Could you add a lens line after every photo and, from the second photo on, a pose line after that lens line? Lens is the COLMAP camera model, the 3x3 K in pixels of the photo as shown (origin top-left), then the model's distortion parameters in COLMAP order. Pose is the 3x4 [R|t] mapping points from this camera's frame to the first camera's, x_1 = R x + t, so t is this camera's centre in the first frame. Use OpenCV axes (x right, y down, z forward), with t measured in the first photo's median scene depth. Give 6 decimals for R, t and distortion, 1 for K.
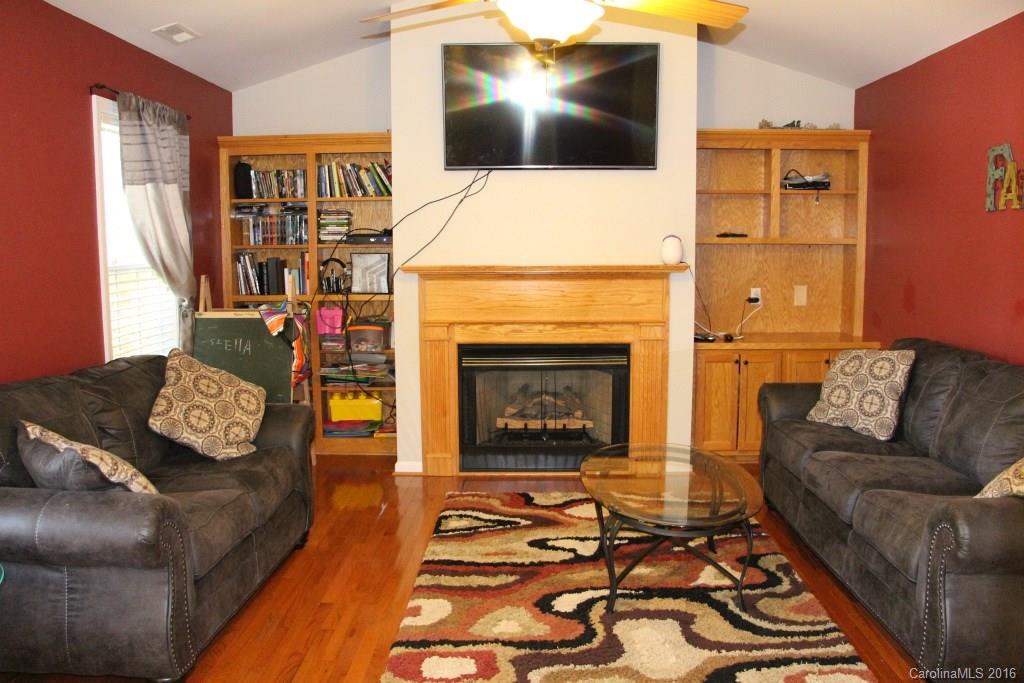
lens RADIAL K [[835.9, 0, 512.0], [0, 835.9, 341.5], [0, 0, 1]] dist [-0.187964, 0.152568]
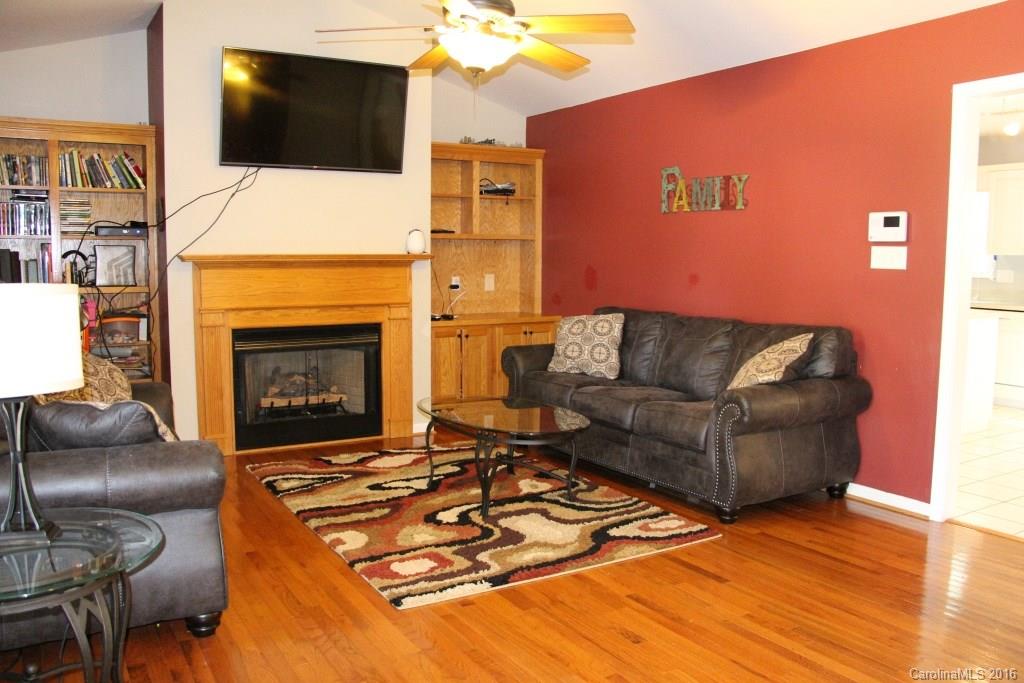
lens RADIAL K [[835.9, 0, 512.0], [0, 835.9, 341.5], [0, 0, 1]] dist [-0.187964, 0.152568]
pose [[0.844671, -0.045068, 0.533386, -0.388059], [0.054064, 0.998537, -0.001245, 0.047507], [-0.532549, 0.029889, 0.845871, -0.086621]]
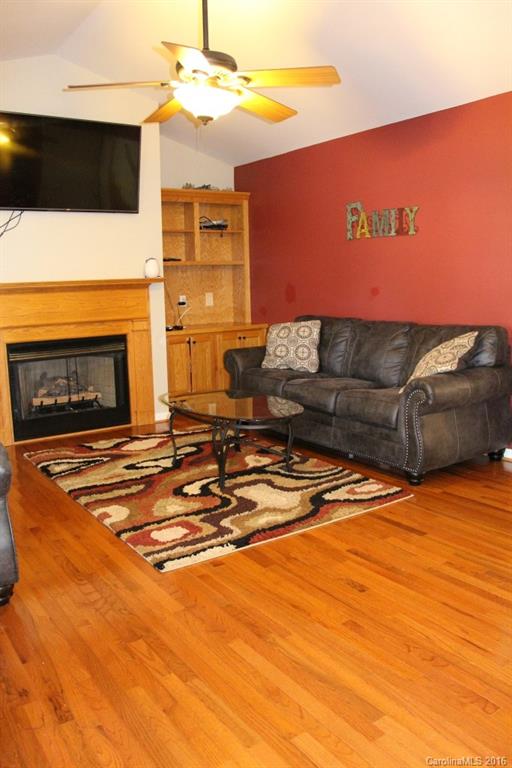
lens RADIAL K [[626.9, 0, 251.3], [0, 626.9, 385.8], [0, 0, 1]] dist [-0.187964, 0.152568]
pose [[0.811702, -0.110881, 0.573450, -0.373876], [0.087653, 0.993821, 0.068092, 0.044324], [-0.577457, -0.005006, 0.816406, -0.004666]]
